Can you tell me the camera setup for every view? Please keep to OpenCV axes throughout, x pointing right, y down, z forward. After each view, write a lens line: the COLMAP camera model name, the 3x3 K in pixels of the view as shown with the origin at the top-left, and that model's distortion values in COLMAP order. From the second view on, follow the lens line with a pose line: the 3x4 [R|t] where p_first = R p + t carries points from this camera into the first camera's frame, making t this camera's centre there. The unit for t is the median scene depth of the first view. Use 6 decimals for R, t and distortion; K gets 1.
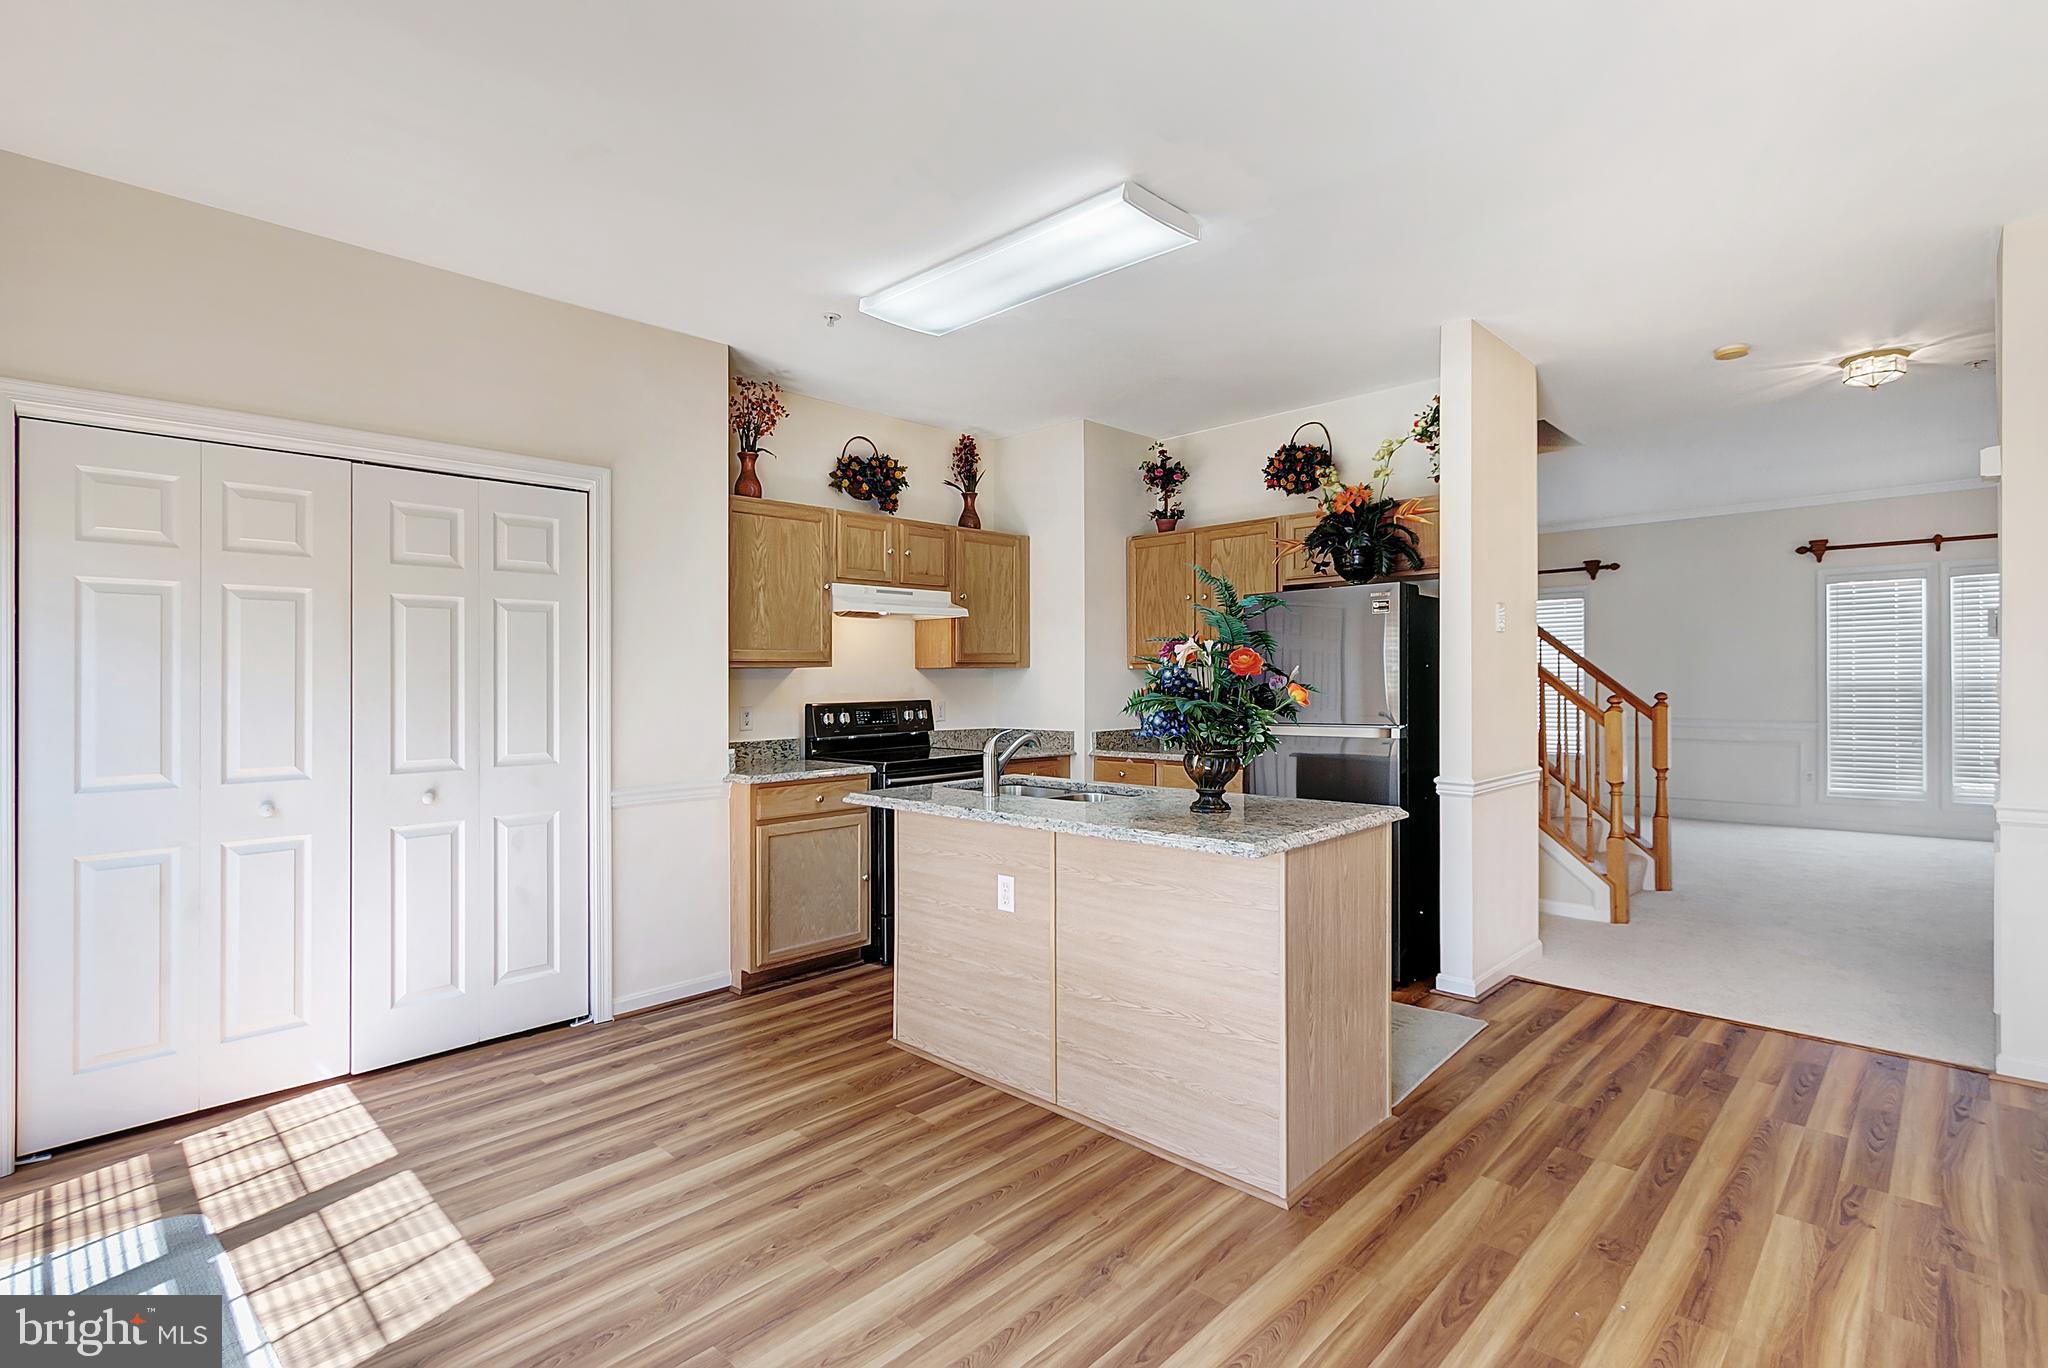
lens RADIAL K [[975.4, 0, 1010.6], [0, 975.4, 683.3], [0, 0, 1]] dist [0.000571, 0.000505]
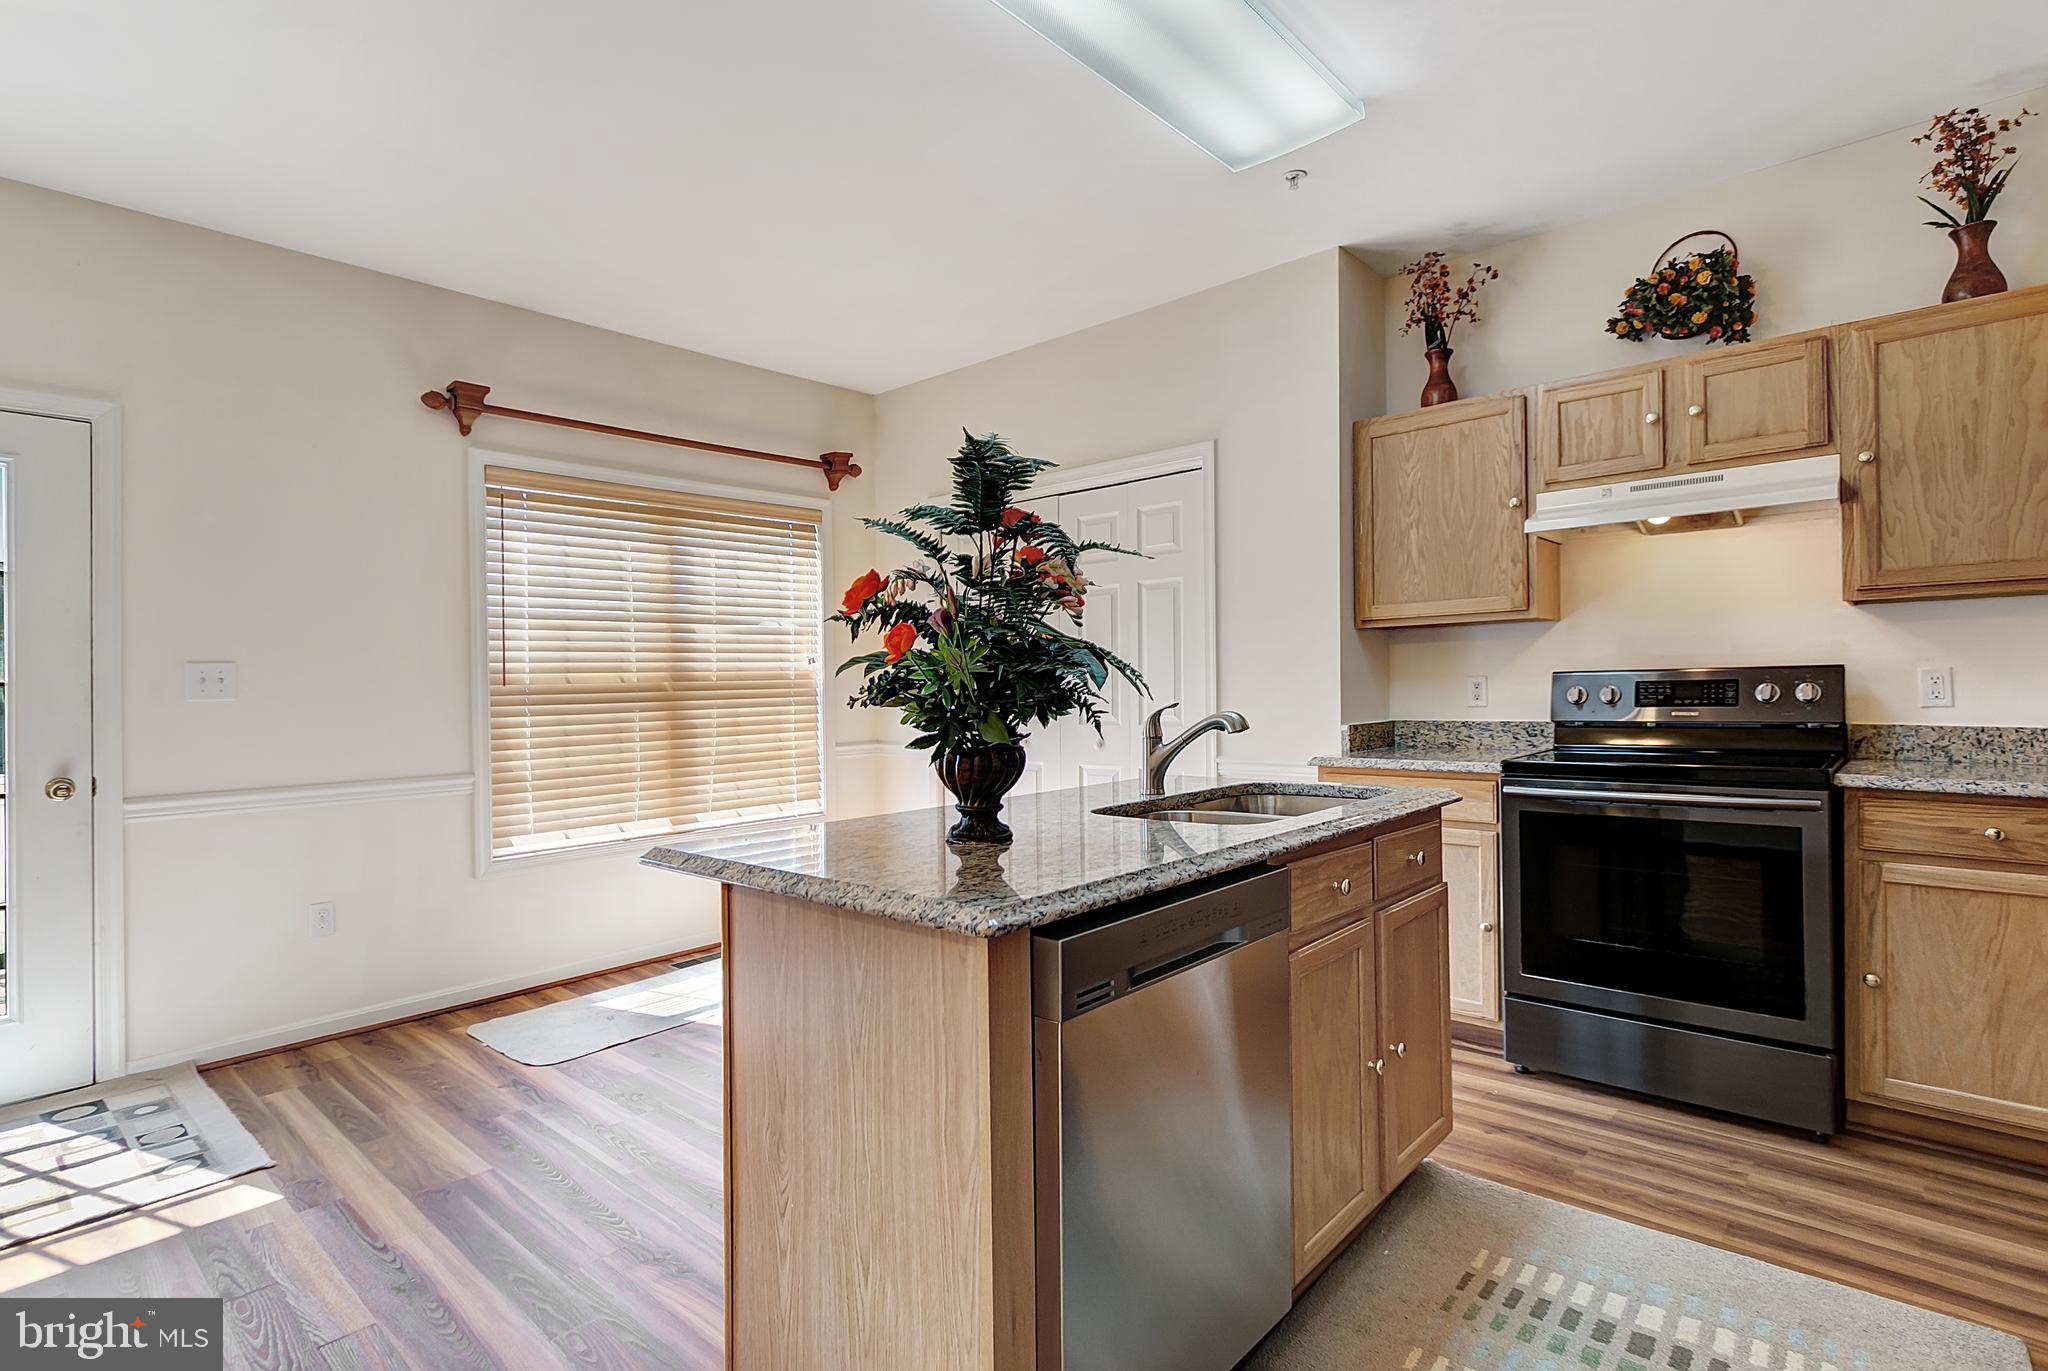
lens RADIAL K [[1011.6, 0, 1024.1], [0, 1011.6, 665.8], [0, 0, 1]] dist [-0.001036, -0.000276]
pose [[0.026092, -0.009859, -0.999611, 0.543997], [0.016391, 0.999821, -0.009433, 0.018682], [0.999525, -0.016138, 0.026249, 0.662461]]
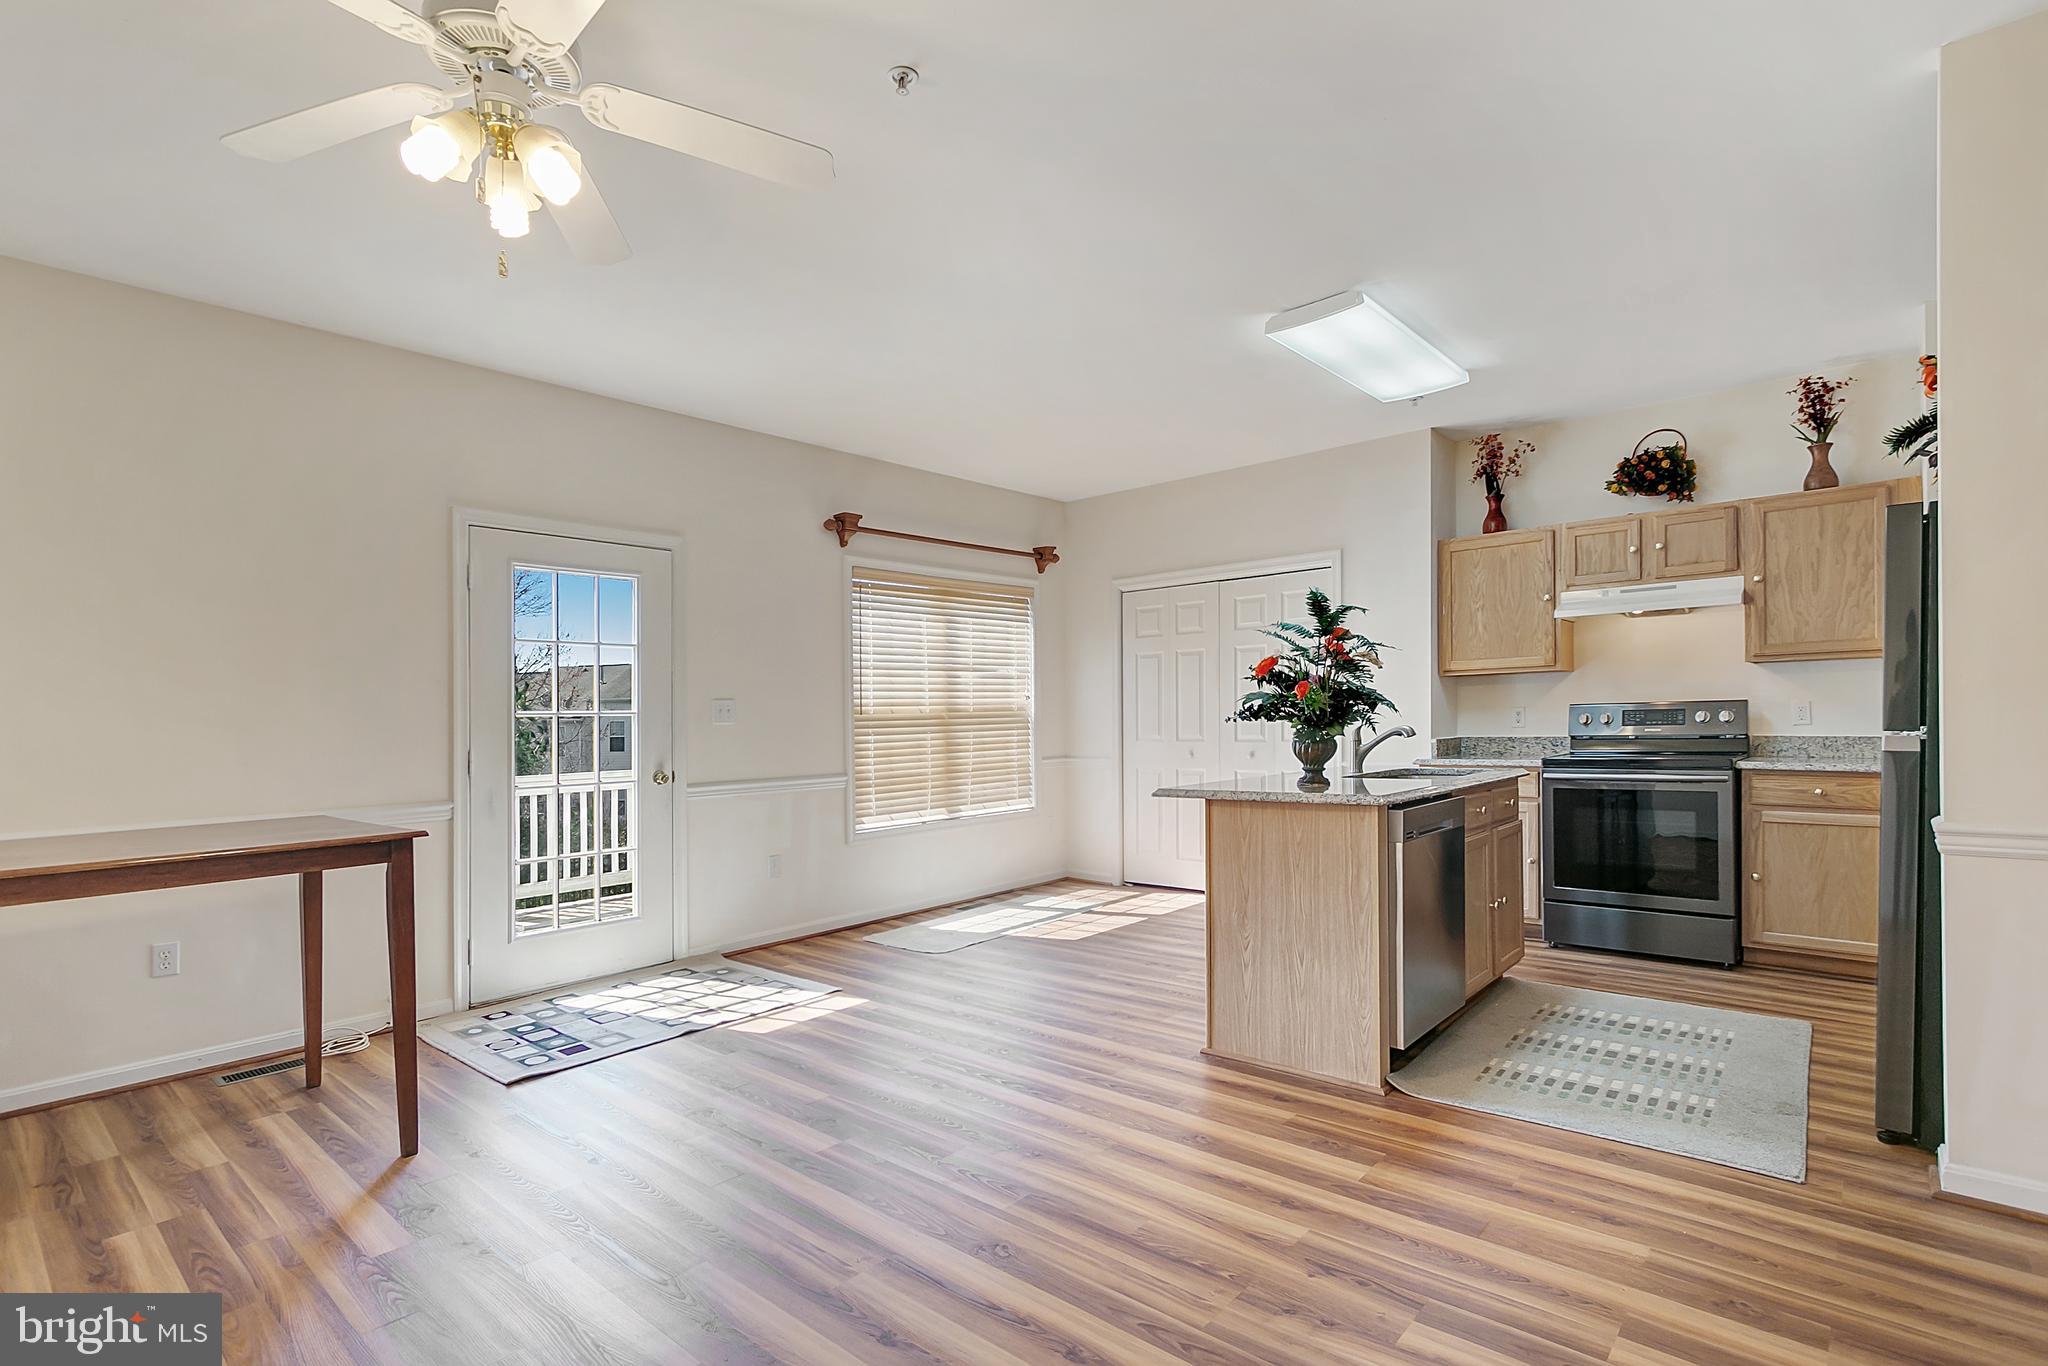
lens RADIAL K [[1001.9, 0, 1020.1], [0, 1001.9, 709.8], [0, 0, 1]] dist [-0.000370, 0.000085]
pose [[0.038679, -0.001044, -0.999251, 0.960811], [0.017648, 0.999844, -0.000361, 0.018041], [0.999096, -0.017621, 0.038692, 0.378933]]
